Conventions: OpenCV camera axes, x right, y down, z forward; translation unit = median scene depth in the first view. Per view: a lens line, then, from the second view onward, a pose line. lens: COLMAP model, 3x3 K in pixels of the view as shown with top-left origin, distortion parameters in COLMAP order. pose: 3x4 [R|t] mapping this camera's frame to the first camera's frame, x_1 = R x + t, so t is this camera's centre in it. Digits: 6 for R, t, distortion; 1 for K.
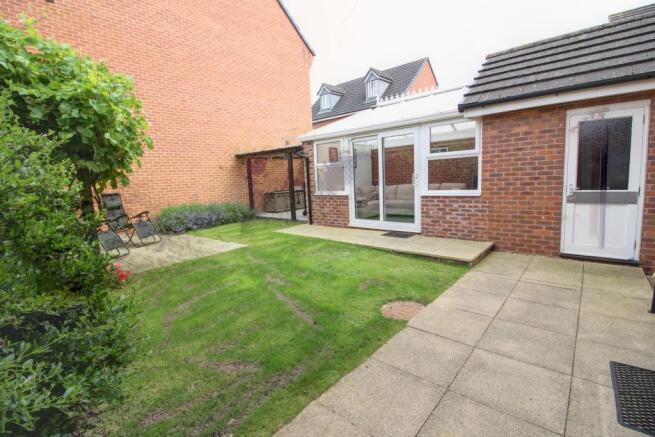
lens RADIAL K [[310.8, 0, 327.5], [0, 310.8, 218.5], [0, 0, 1]] dist [-0.014933, -0.000350]
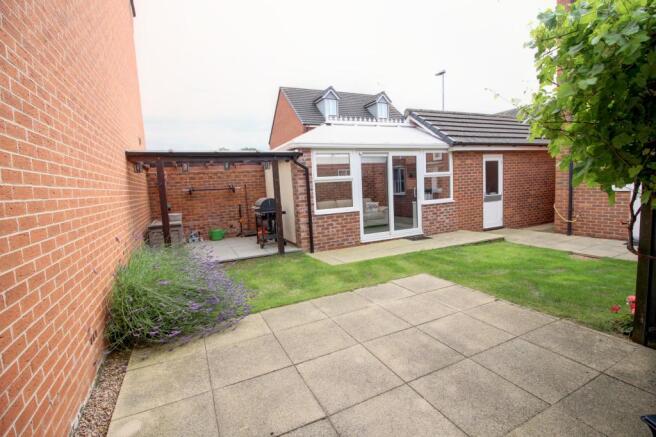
lens RADIAL K [[299.0, 0, 328.0], [0, 299.0, 218.5], [0, 0, 1]] dist [0.001825, 0.000045]
pose [[0.391517, -0.063893, 0.917950, -1.147095], [0.162194, 0.986759, -0.000495, -0.092932], [-0.905764, 0.149080, 0.396696, 1.013898]]
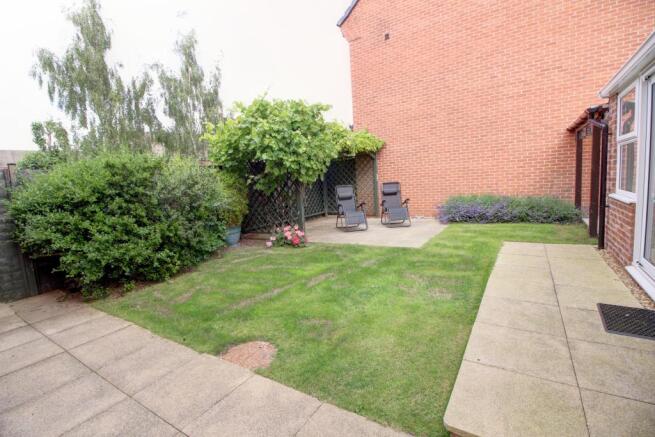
lens RADIAL K [[310.8, 0, 327.5], [0, 310.8, 218.5], [0, 0, 1]] dist [-0.014933, -0.000350]
pose [[0.135962, 0.161658, -0.977436, 0.647213], [-0.076198, 0.985381, 0.152373, -0.127887], [0.987779, 0.053762, 0.146293, 0.681016]]
